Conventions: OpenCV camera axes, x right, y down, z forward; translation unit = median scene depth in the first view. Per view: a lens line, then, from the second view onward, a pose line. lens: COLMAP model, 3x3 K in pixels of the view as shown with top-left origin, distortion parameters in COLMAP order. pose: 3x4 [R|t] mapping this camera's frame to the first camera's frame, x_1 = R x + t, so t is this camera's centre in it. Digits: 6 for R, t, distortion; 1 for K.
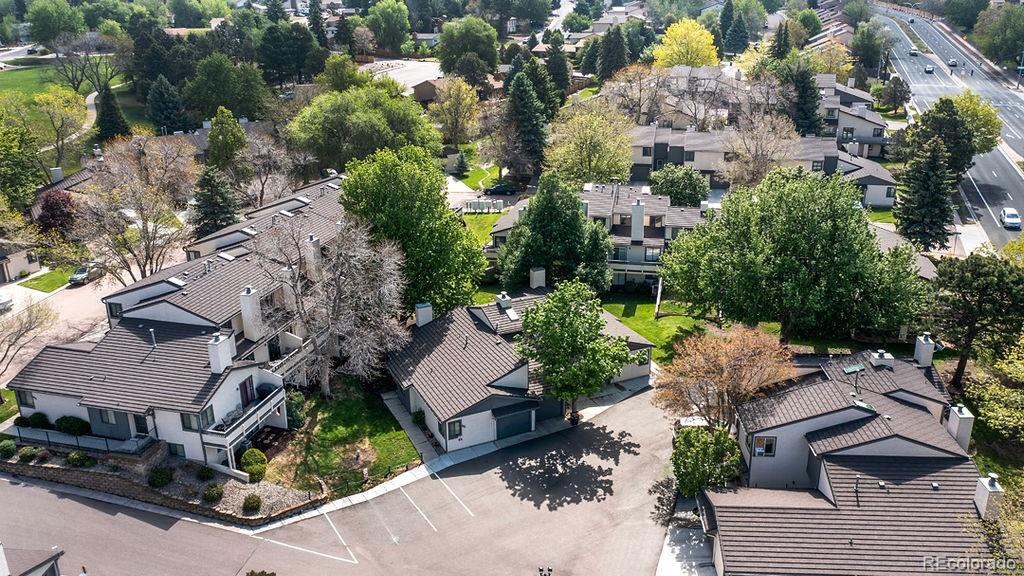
lens RADIAL K [[814.2, 0, 512.0], [0, 814.2, 288.0], [0, 0, 1]] dist [-0.002579, -0.001617]
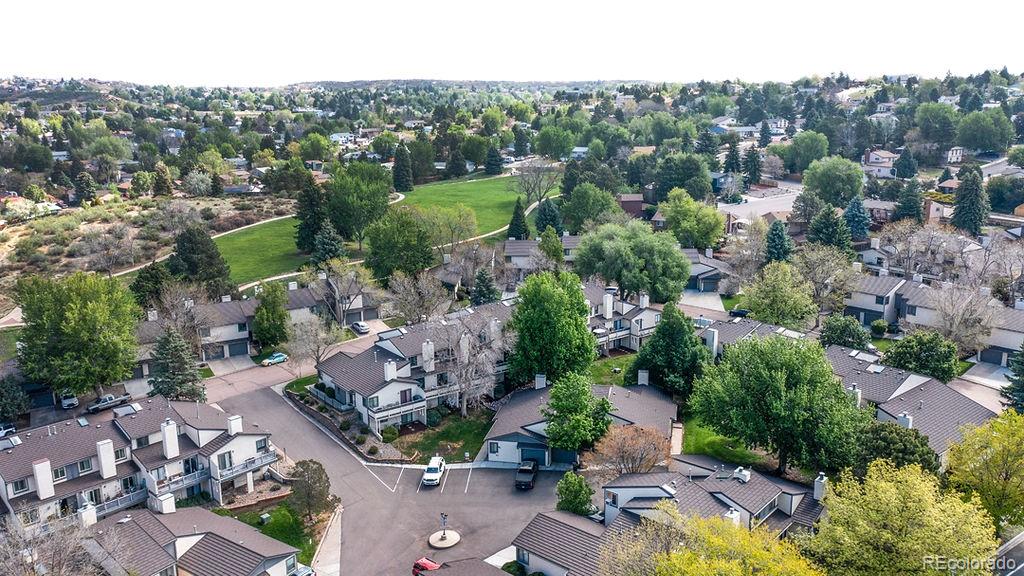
lens RADIAL K [[817.8, 0, 512.0], [0, 817.8, 288.0], [0, 0, 1]] dist [-0.007623, -0.003754]
pose [[0.793253, 0.140731, -0.592406, 0.834663], [-0.204985, 0.977856, -0.042185, -0.072904], [0.573350, 0.154898, 0.804535, -0.326467]]
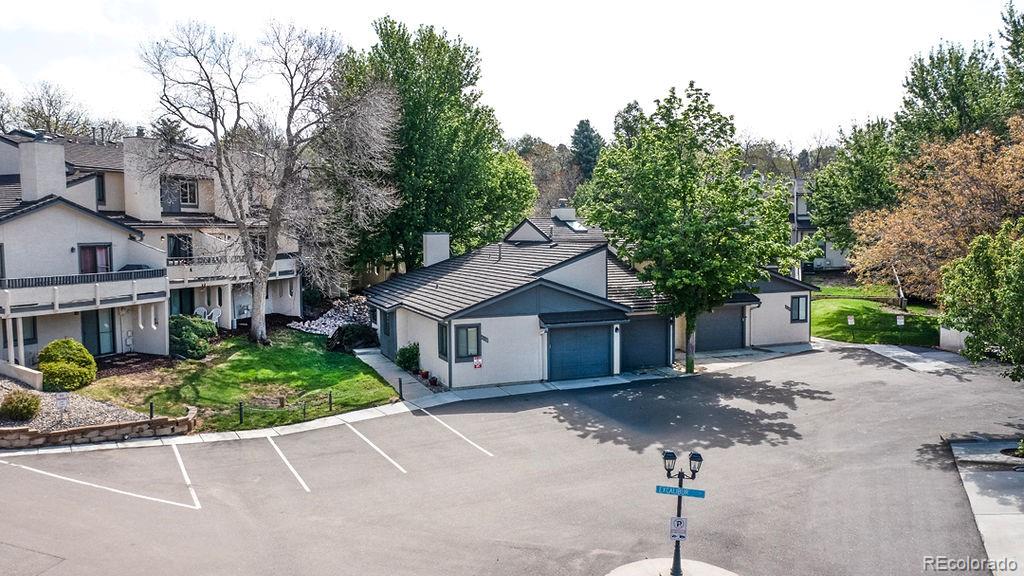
lens RADIAL K [[813.5, 0, 512.0], [0, 813.5, 288.0], [0, 0, 1]] dist [-0.010481, -0.007600]
pose [[0.997423, 0.007455, -0.071351, -0.005399], [-0.026733, 0.961579, -0.273225, 0.265971], [0.066573, 0.274428, 0.959300, 0.466533]]
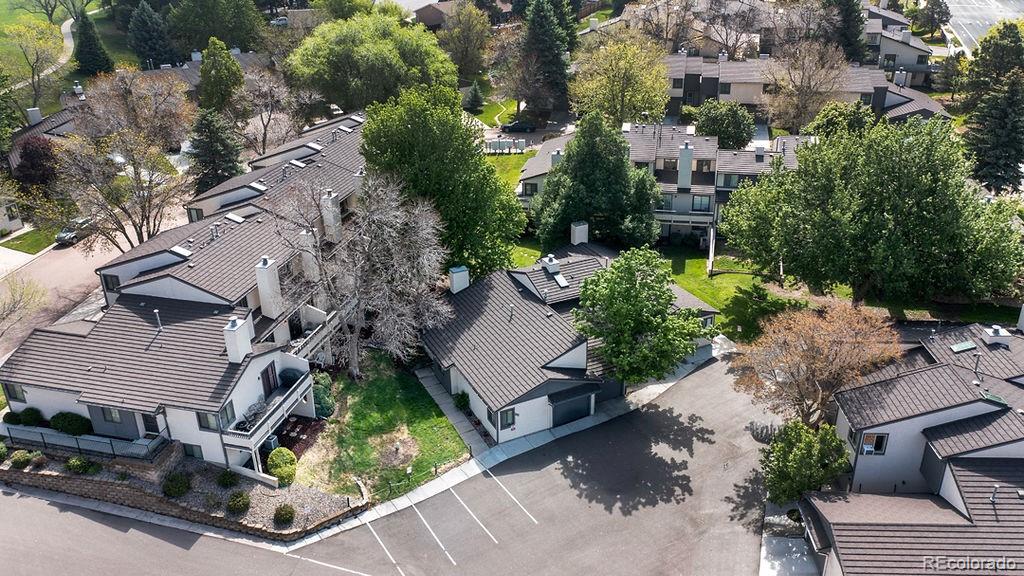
lens RADIAL K [[814.2, 0, 512.0], [0, 814.2, 288.0], [0, 0, 1]] dist [-0.002579, -0.001617]
pose [[0.999878, -0.010777, 0.011323, -0.069604], [0.009707, 0.995832, 0.090685, -0.044345], [-0.012253, -0.090564, 0.995815, 0.127875]]
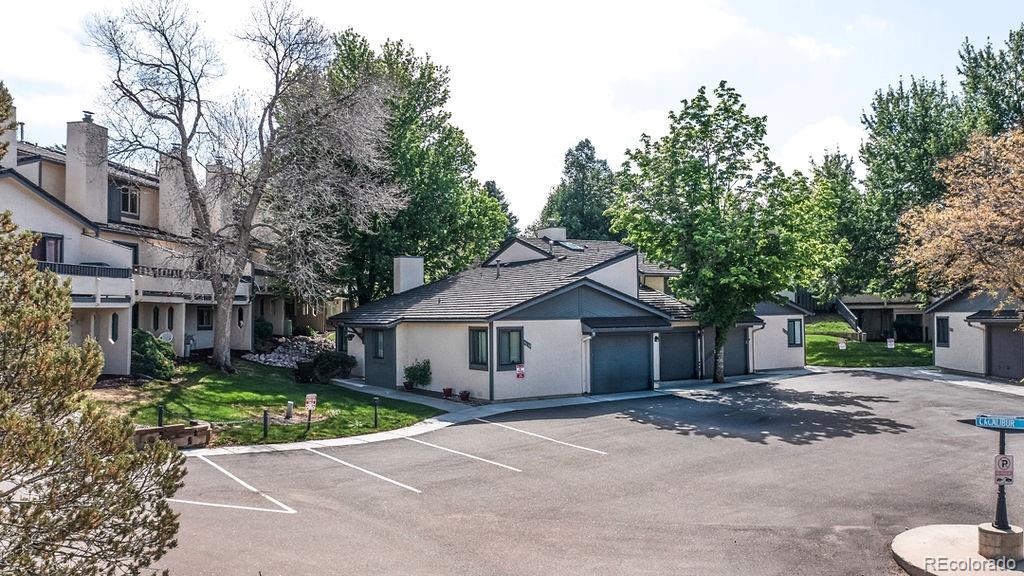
lens RADIAL K [[814.2, 0, 512.0], [0, 814.2, 288.0], [0, 0, 1]] dist [-0.002579, -0.001617]
pose [[0.993985, 0.005884, 0.109355, -0.112804], [0.035656, 0.926758, -0.373962, 0.296055], [-0.103546, 0.375612, 0.920974, 0.535093]]
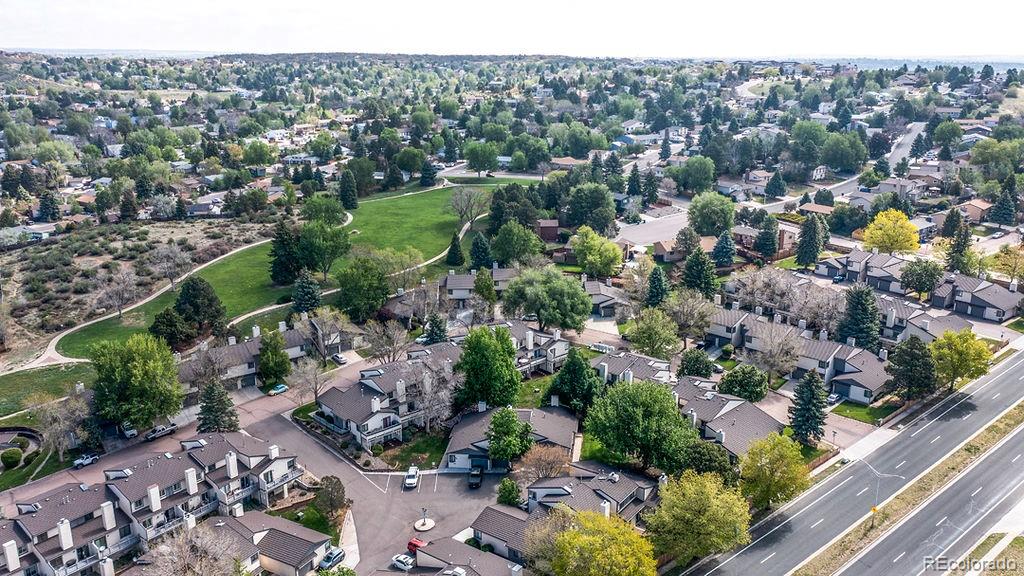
lens RADIAL K [[814.2, 0, 512.0], [0, 814.2, 288.0], [0, 0, 1]] dist [-0.002579, -0.001617]
pose [[0.846582, 0.151686, -0.510187, 1.141202], [-0.184792, 0.982671, -0.014473, -0.293522], [0.499151, 0.106531, 0.859942, -0.943810]]
